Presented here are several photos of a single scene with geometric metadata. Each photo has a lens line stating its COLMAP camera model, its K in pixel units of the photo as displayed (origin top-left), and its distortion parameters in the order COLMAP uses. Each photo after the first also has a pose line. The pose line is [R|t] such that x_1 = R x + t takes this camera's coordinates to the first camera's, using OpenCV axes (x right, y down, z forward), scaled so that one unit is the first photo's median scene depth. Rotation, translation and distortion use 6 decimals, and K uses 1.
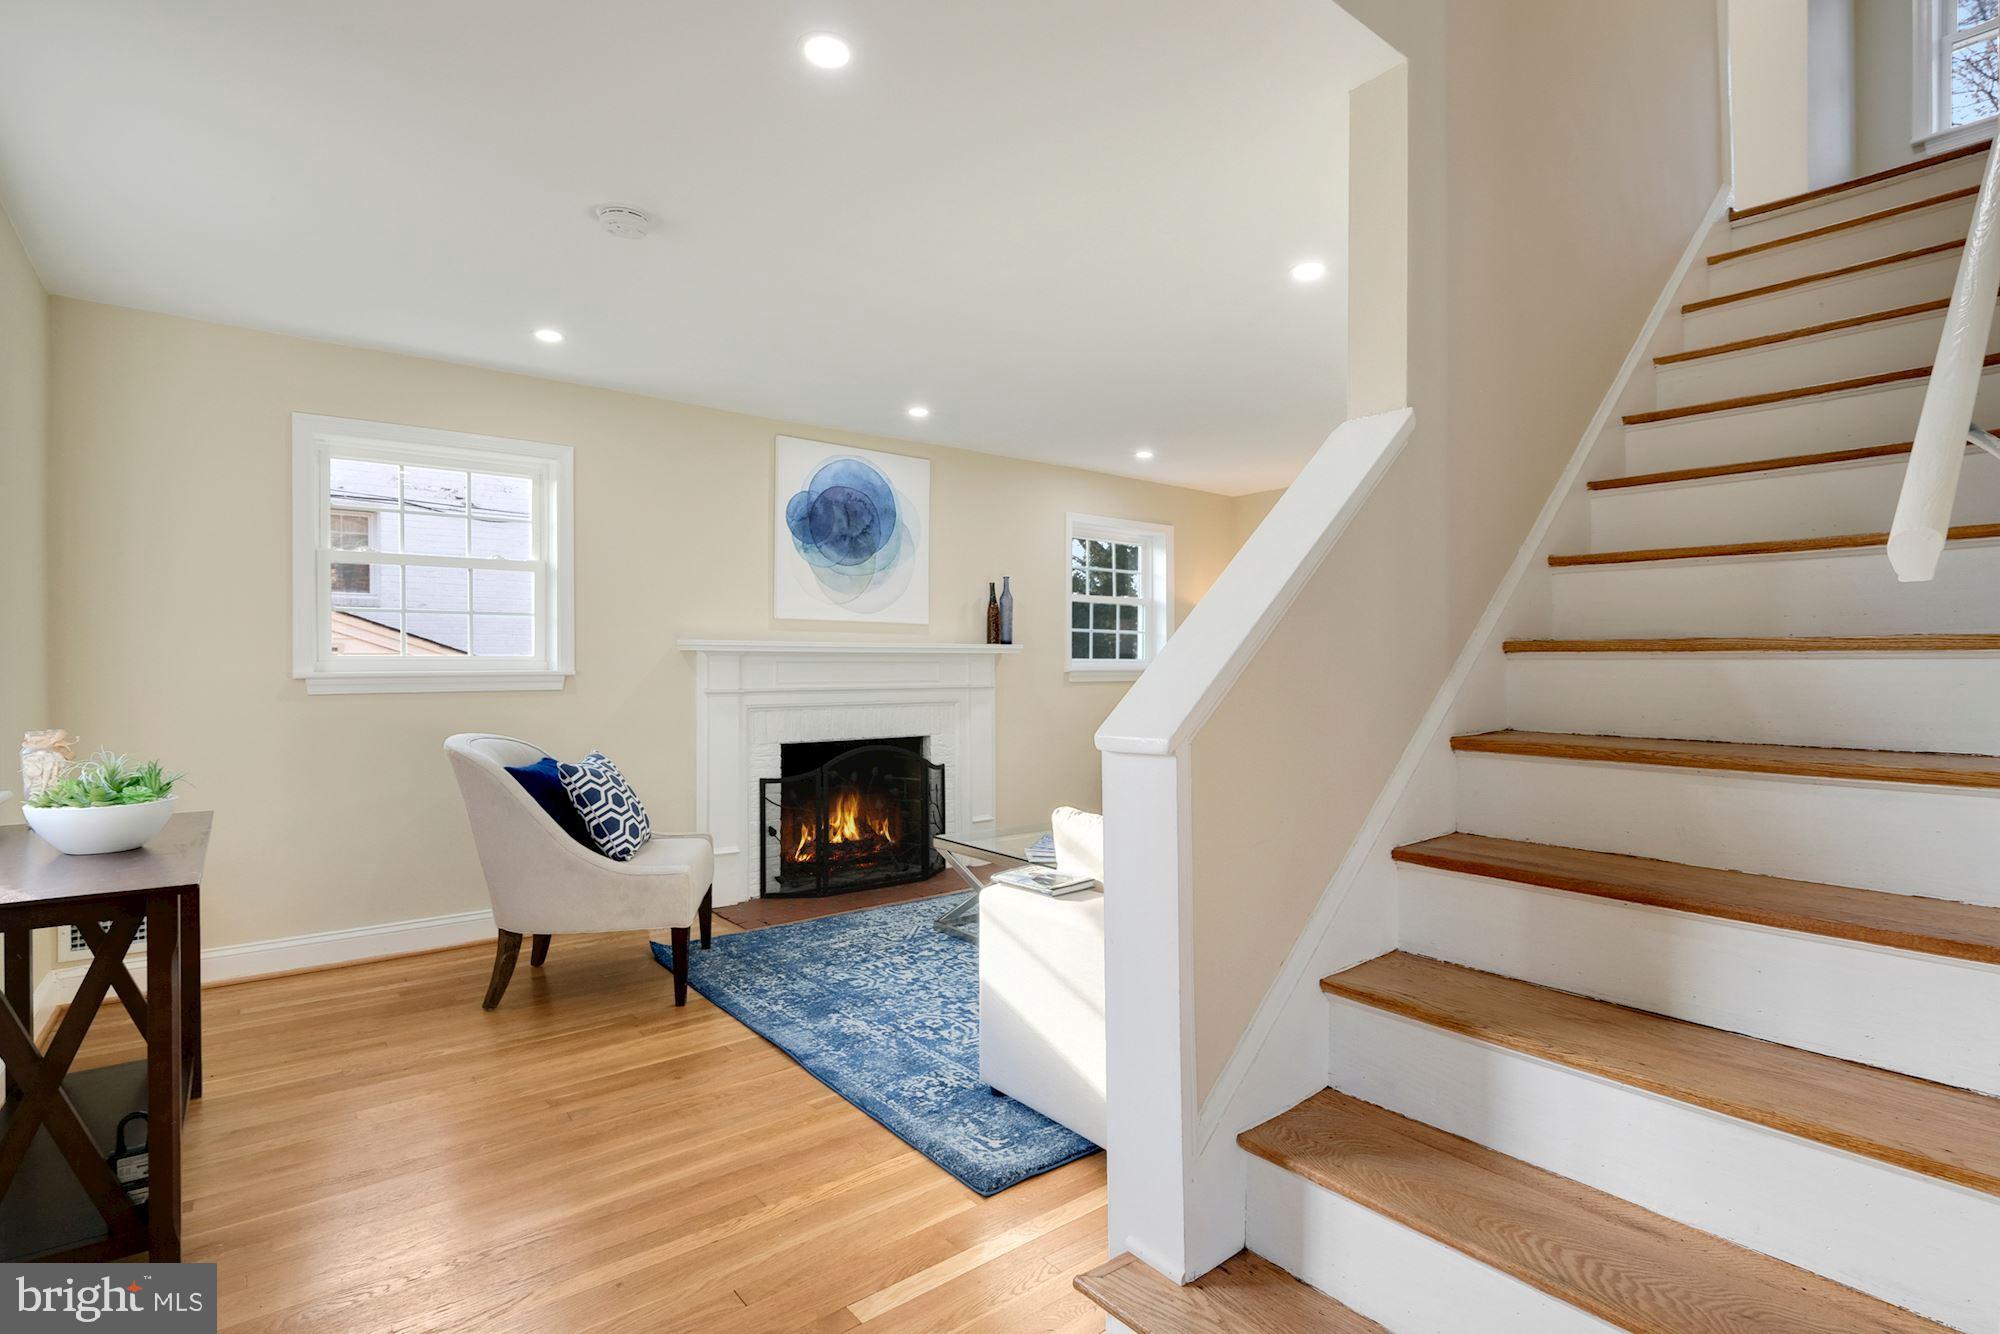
lens RADIAL K [[968.9, 0, 1004.2], [0, 968.9, 664.6], [0, 0, 1]] dist [-0.002405, -0.000637]
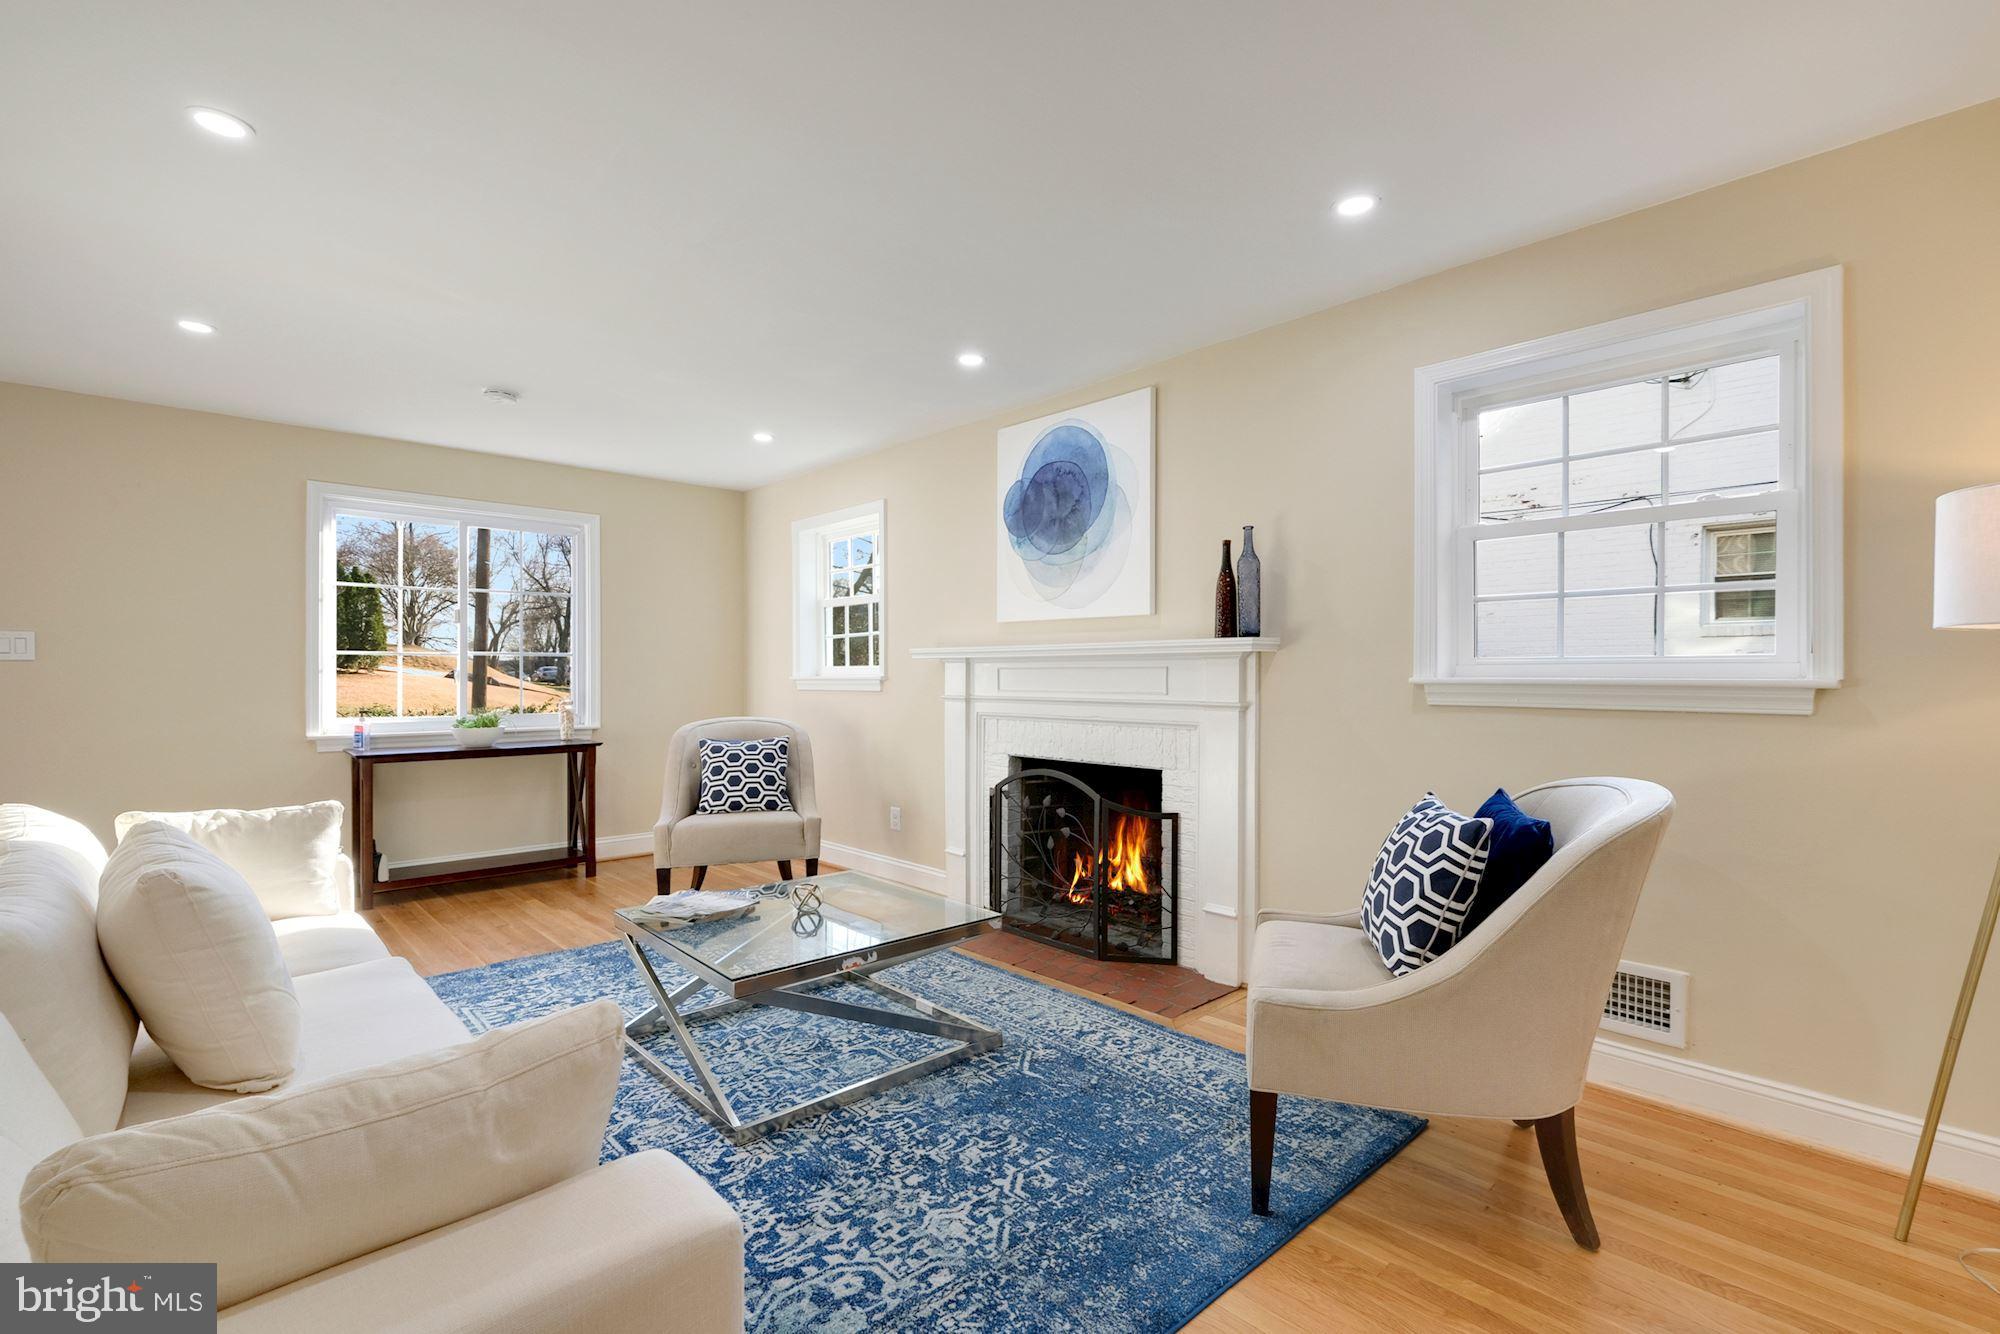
lens RADIAL K [[922.8, 0, 1021.3], [0, 922.8, 665.4], [0, 0, 1]] dist [0.001843, -0.000262]
pose [[0.086708, -0.001710, -0.996232, 0.634746], [0.011950, 0.999928, -0.000677, -0.004589], [0.996162, -0.011846, 0.086722, 0.895275]]
